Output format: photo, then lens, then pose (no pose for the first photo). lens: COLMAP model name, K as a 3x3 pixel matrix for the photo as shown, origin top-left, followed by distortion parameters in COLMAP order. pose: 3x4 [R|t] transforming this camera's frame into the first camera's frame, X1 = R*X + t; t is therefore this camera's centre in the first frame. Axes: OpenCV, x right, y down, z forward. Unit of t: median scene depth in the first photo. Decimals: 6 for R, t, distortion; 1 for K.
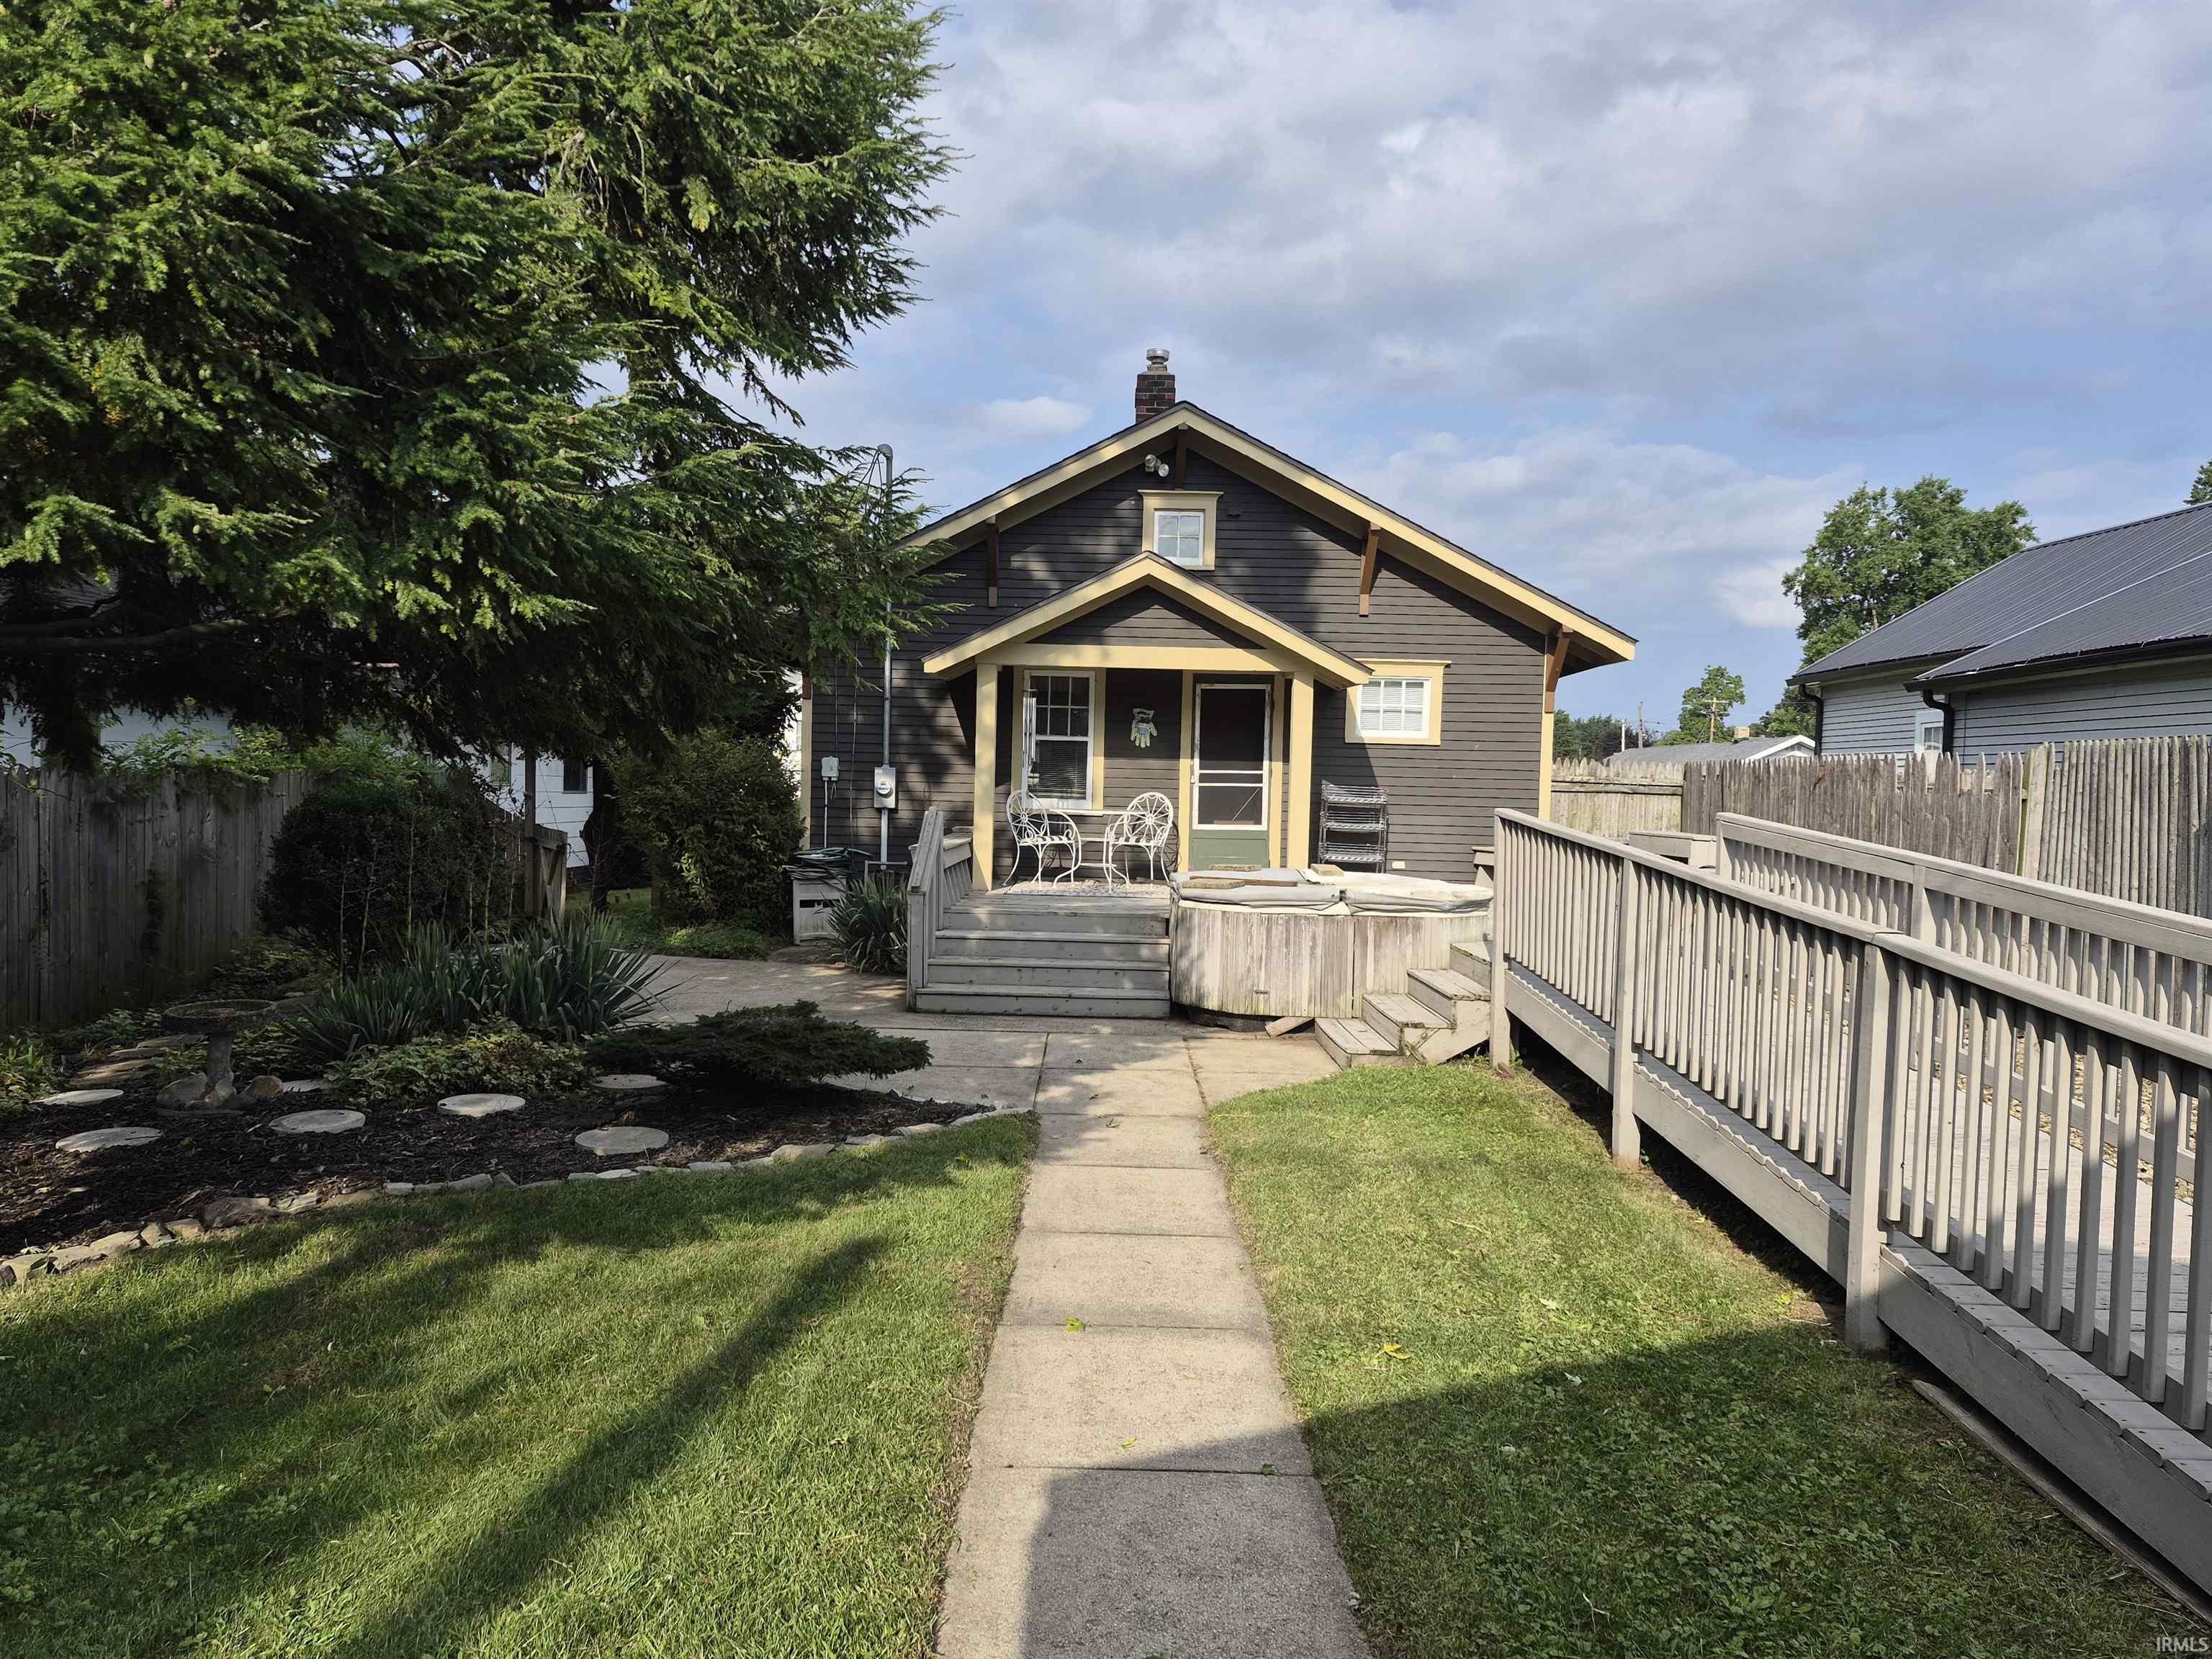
lens RADIAL K [[1552.9, 0, 1098.9], [0, 1552.9, 836.7], [0, 0, 1]] dist [0.060743, -0.058433]
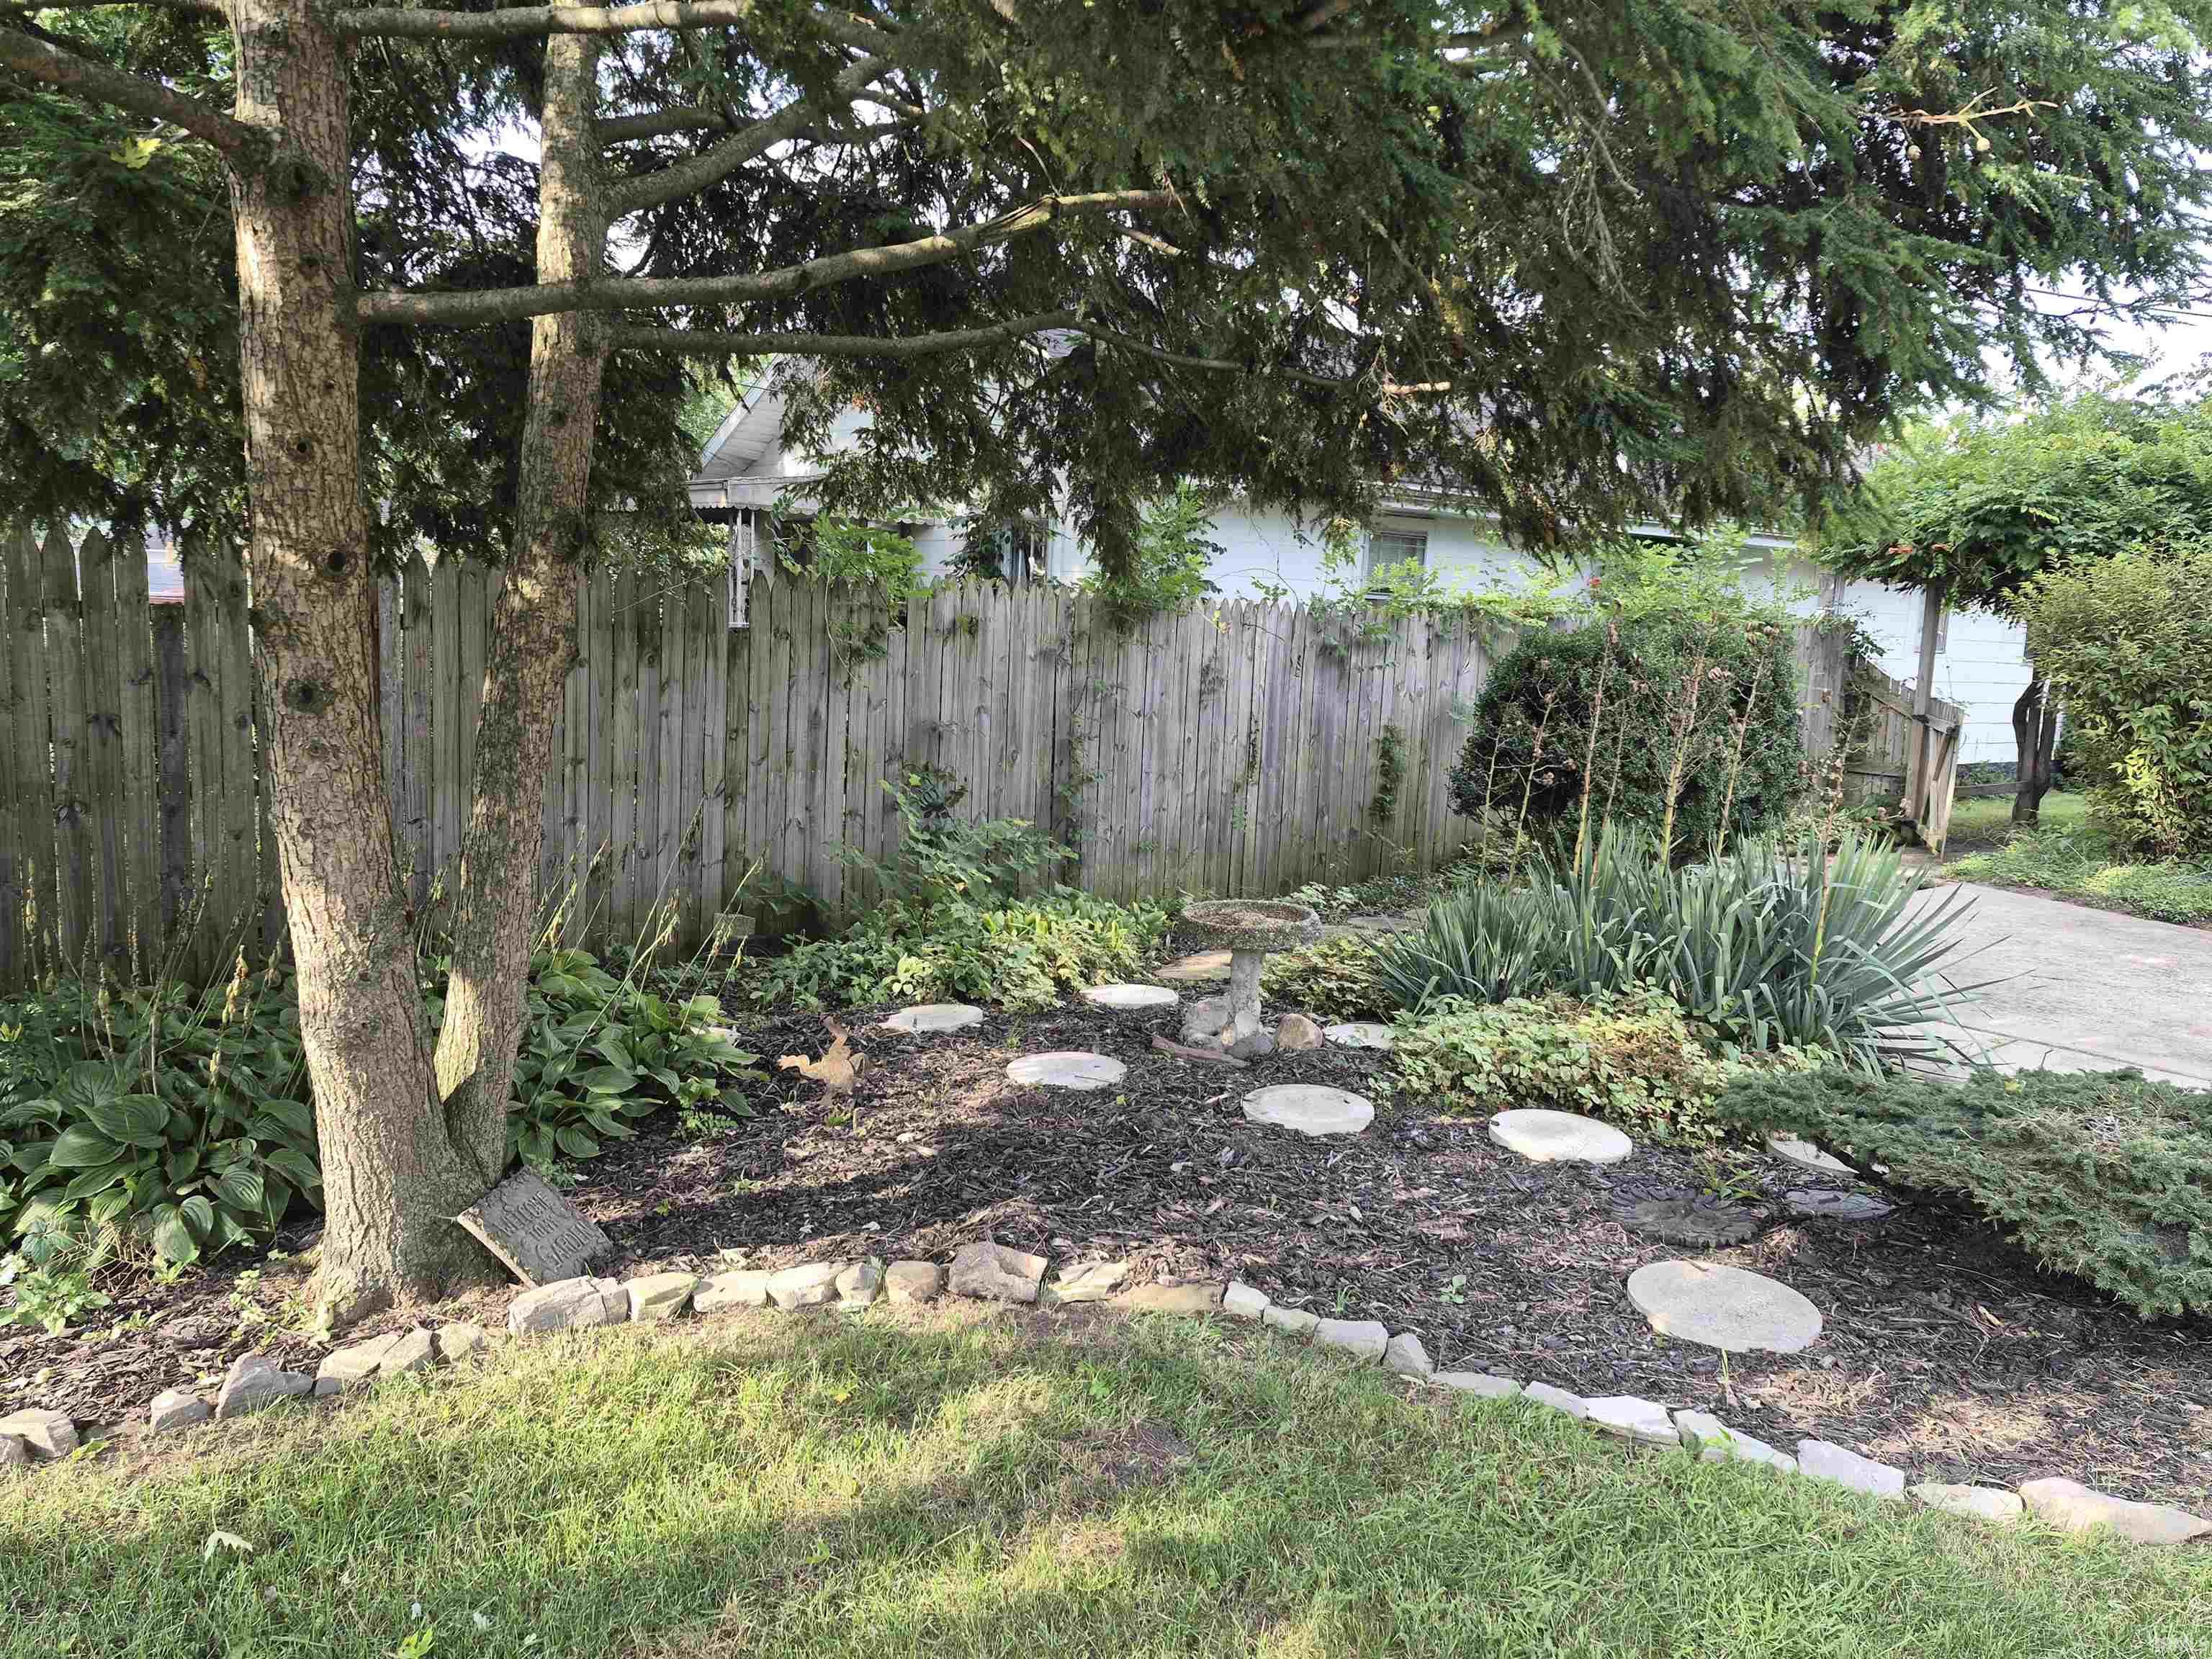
lens RADIAL K [[1552.9, 0, 1094.7], [0, 1552.9, 823.2], [0, 0, 1]] dist [0.060743, -0.058433]
pose [[0.625761, 0.103859, -0.773070, -0.053338], [-0.051067, 0.994424, 0.092261, 0.005127], [0.778342, -0.018255, 0.627575, 0.475488]]
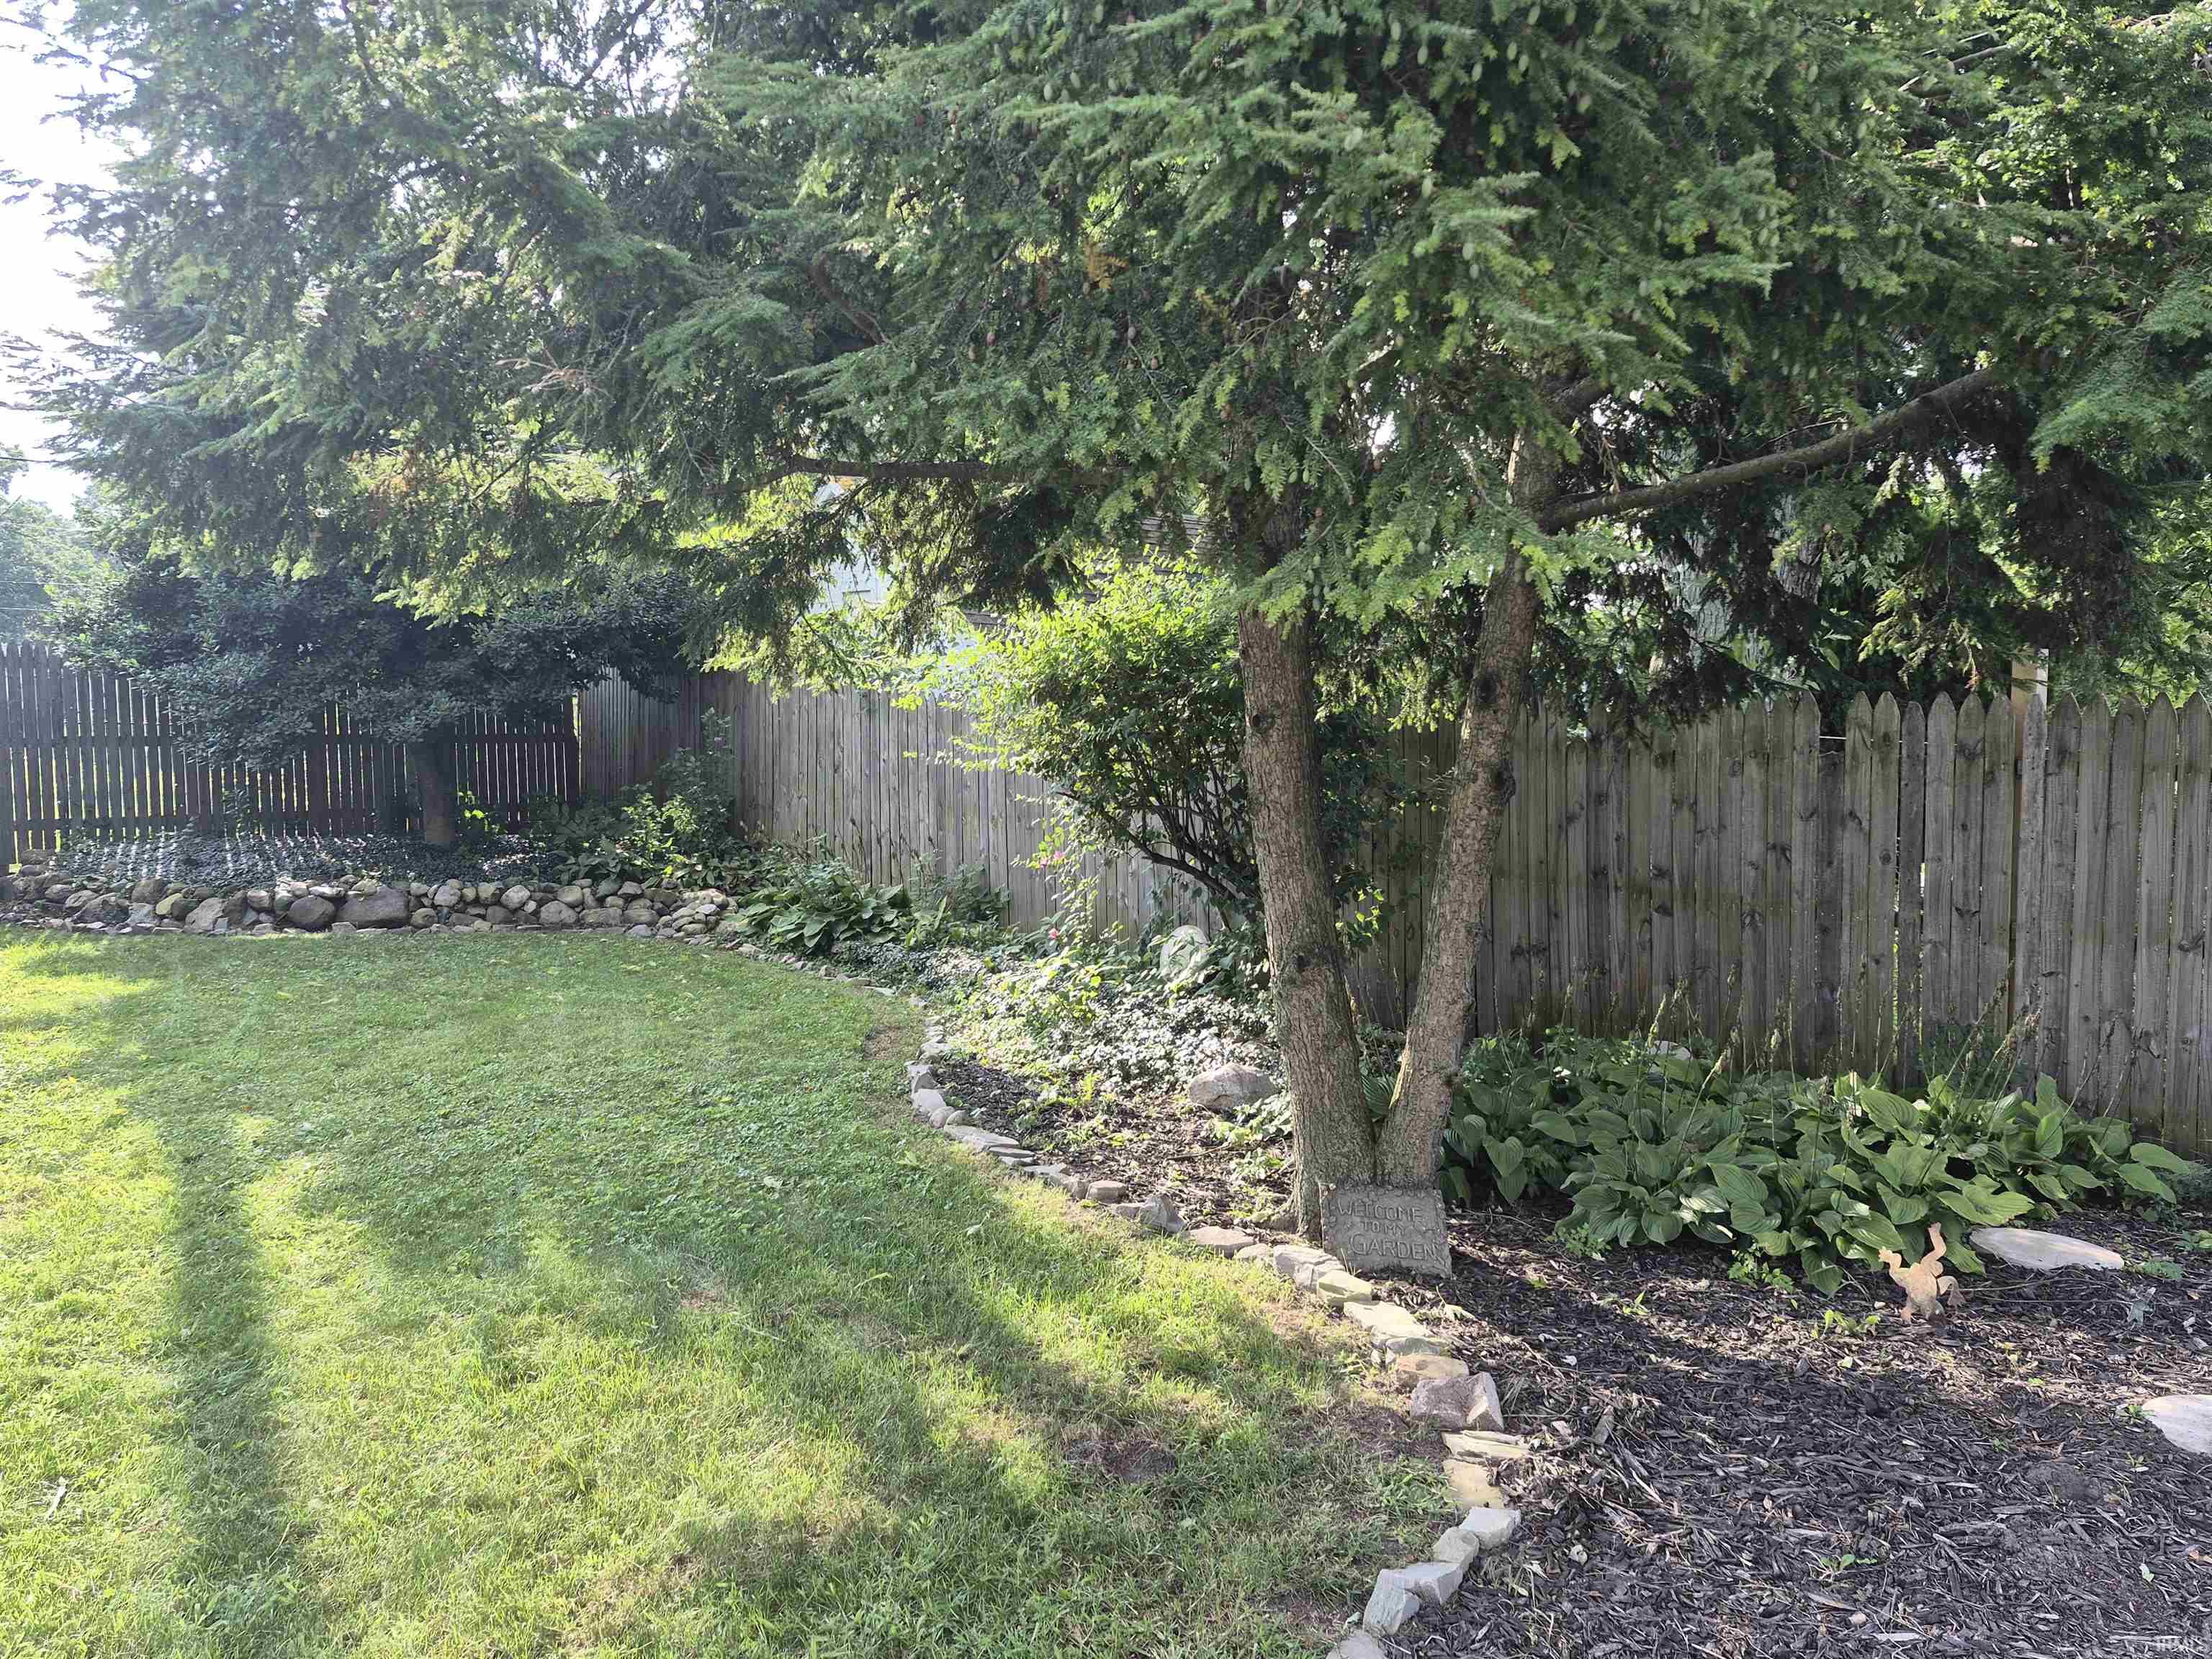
lens RADIAL K [[1552.9, 0, 1104.0], [0, 1552.9, 844.2], [0, 0, 1]] dist [0.060743, -0.058433]
pose [[-0.783841, 0.021634, -0.620585, -0.051944], [-0.040060, 0.995549, 0.085304, -0.013130], [0.619669, 0.091725, -0.779485, 0.985170]]
